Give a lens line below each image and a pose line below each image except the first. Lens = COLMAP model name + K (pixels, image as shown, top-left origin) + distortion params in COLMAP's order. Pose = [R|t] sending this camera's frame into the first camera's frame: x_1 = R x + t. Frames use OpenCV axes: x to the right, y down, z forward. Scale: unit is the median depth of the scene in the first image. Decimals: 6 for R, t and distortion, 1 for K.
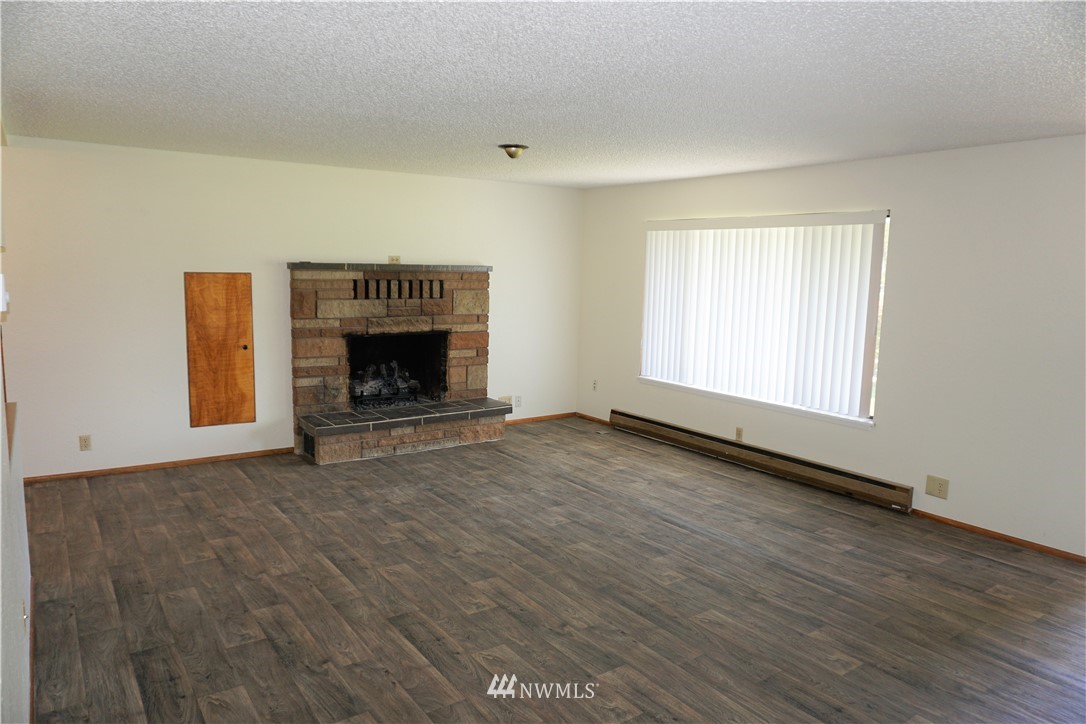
lens RADIAL K [[725.2, 0, 543.0], [0, 725.2, 362.0], [0, 0, 1]] dist [-0.050609, 0.042515]
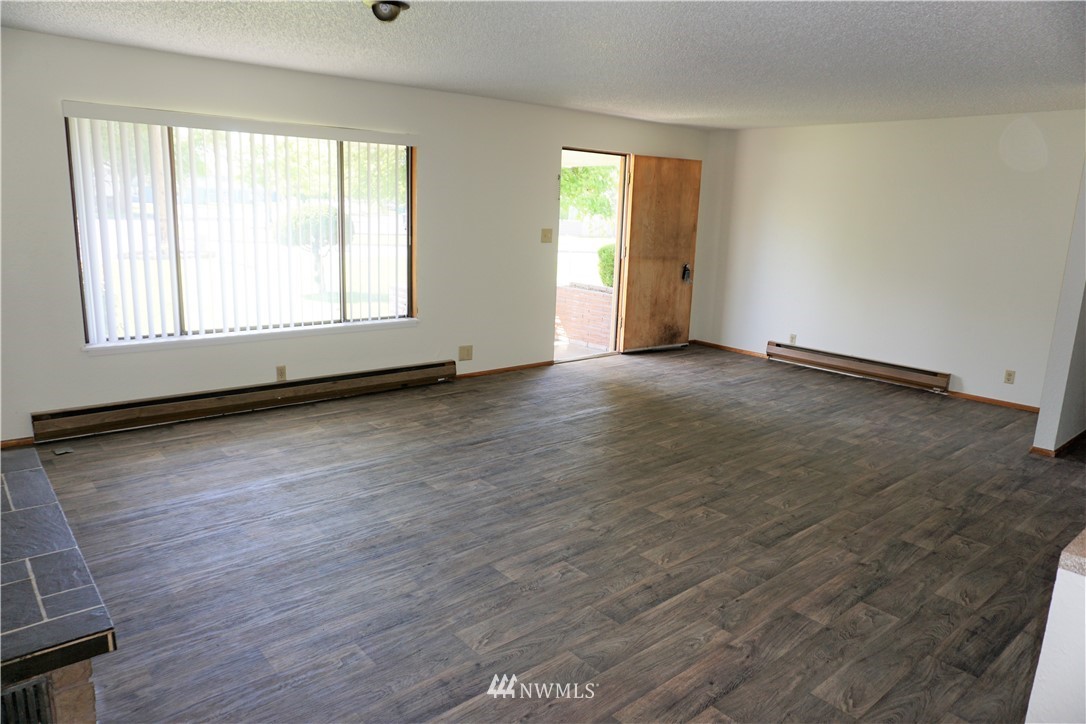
lens RADIAL K [[725.2, 0, 543.0], [0, 725.2, 362.0], [0, 0, 1]] dist [-0.050609, 0.042515]
pose [[-0.094033, -0.237986, 0.966706, -0.612900], [0.094222, 0.964523, 0.246613, -0.101614], [-0.991100, 0.114275, -0.068274, 0.744099]]
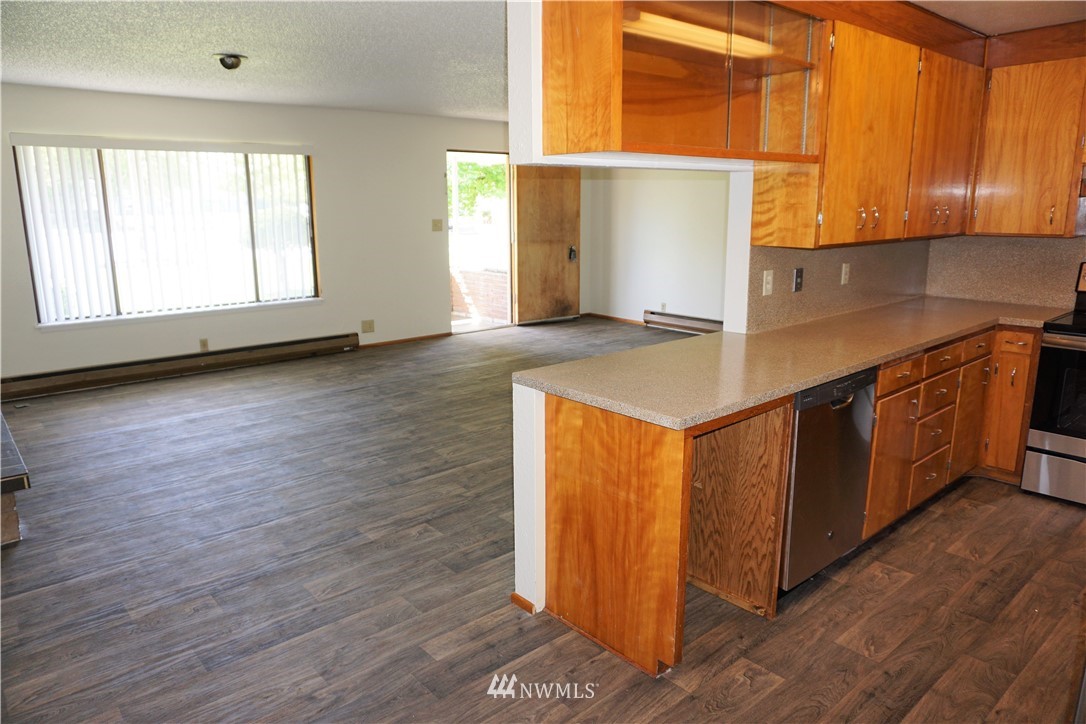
lens RADIAL K [[725.2, 0, 543.0], [0, 725.2, 362.0], [0, 0, 1]] dist [-0.050609, 0.042515]
pose [[-0.103856, -0.239239, 0.965390, -0.839170], [0.131896, 0.958754, 0.251783, -0.081208], [-0.985808, 0.153481, -0.068017, 0.575845]]
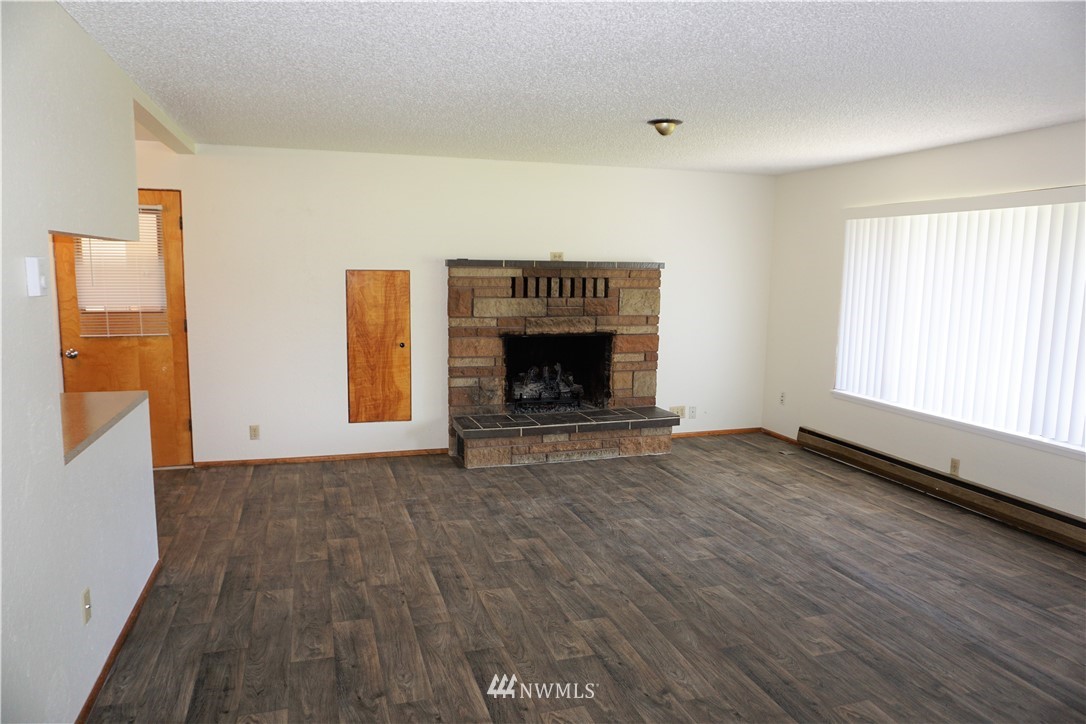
lens RADIAL K [[725.2, 0, 543.0], [0, 725.2, 362.0], [0, 0, 1]] dist [-0.050609, 0.042515]
pose [[0.953346, 0.028754, -0.300508, 0.071108], [-0.031019, 0.999515, -0.002769, -0.000242], [0.300283, 0.011961, 0.953775, 0.099375]]
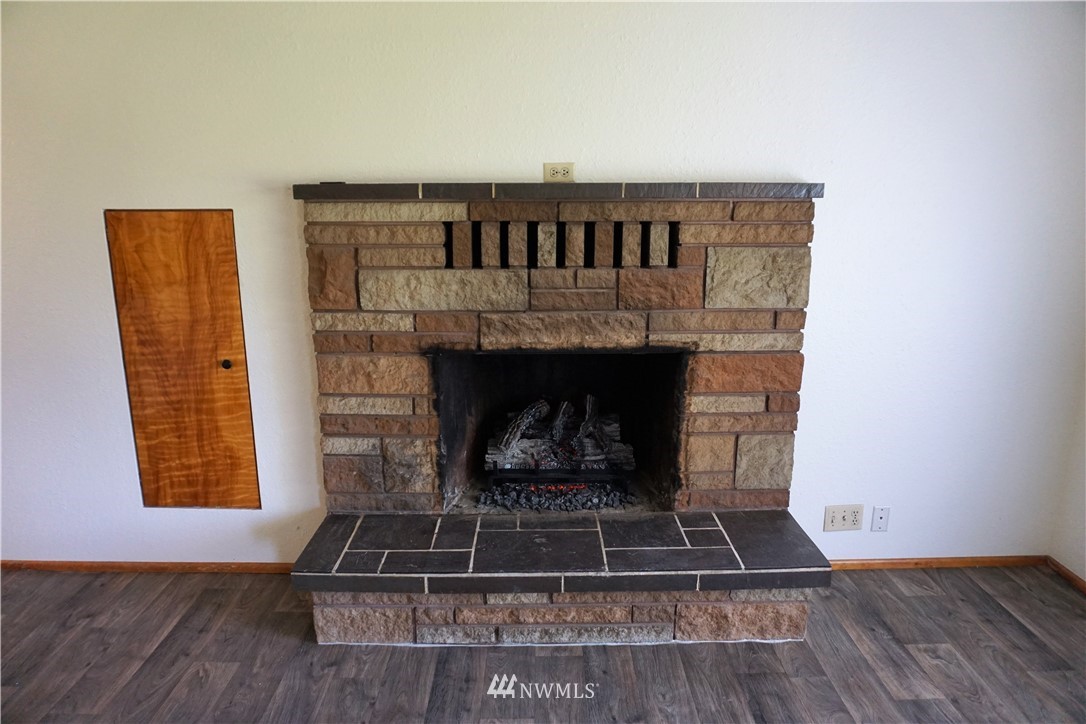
lens RADIAL K [[752.4, 0, 543.0], [0, 752.4, 362.0], [0, 0, 1]] dist [-0.060016, 0.051038]
pose [[0.819309, 0.111227, -0.562460, 0.043624], [-0.055072, 0.991733, 0.115896, -0.088975], [0.570701, -0.063979, 0.818662, 0.683304]]
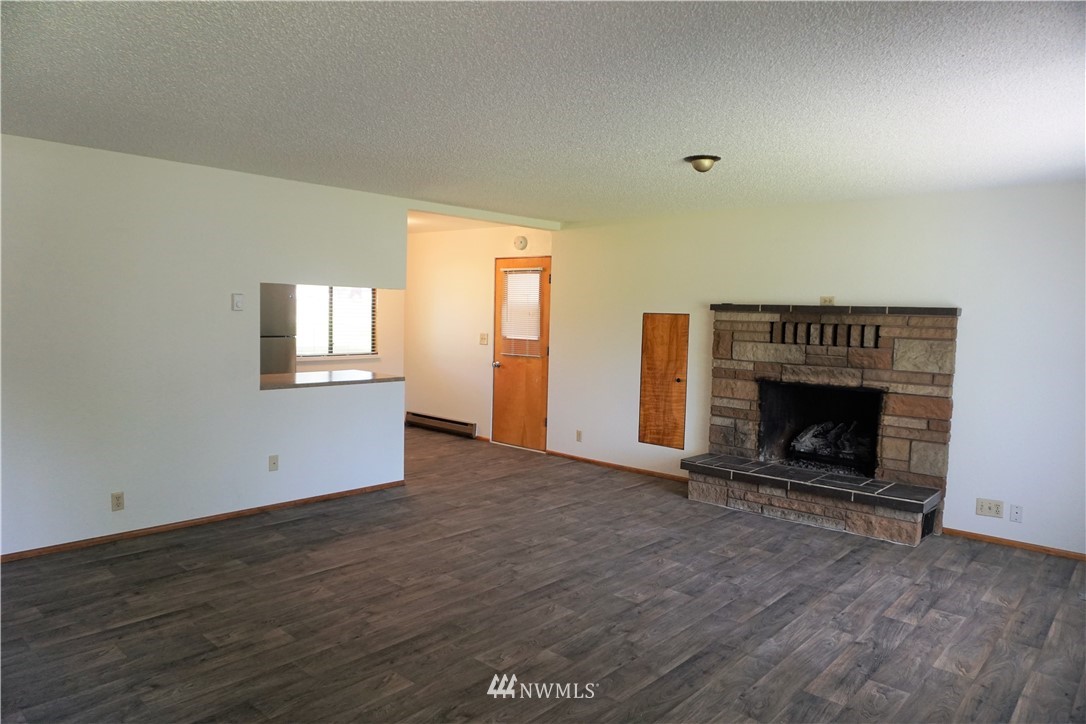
lens RADIAL K [[725.2, 0, 543.0], [0, 725.2, 362.0], [0, 0, 1]] dist [-0.050609, 0.042515]
pose [[0.222092, 0.051224, -0.973679, 0.608999], [-0.148959, 0.988679, 0.018036, -0.035913], [0.963580, 0.141033, 0.227208, 0.518458]]
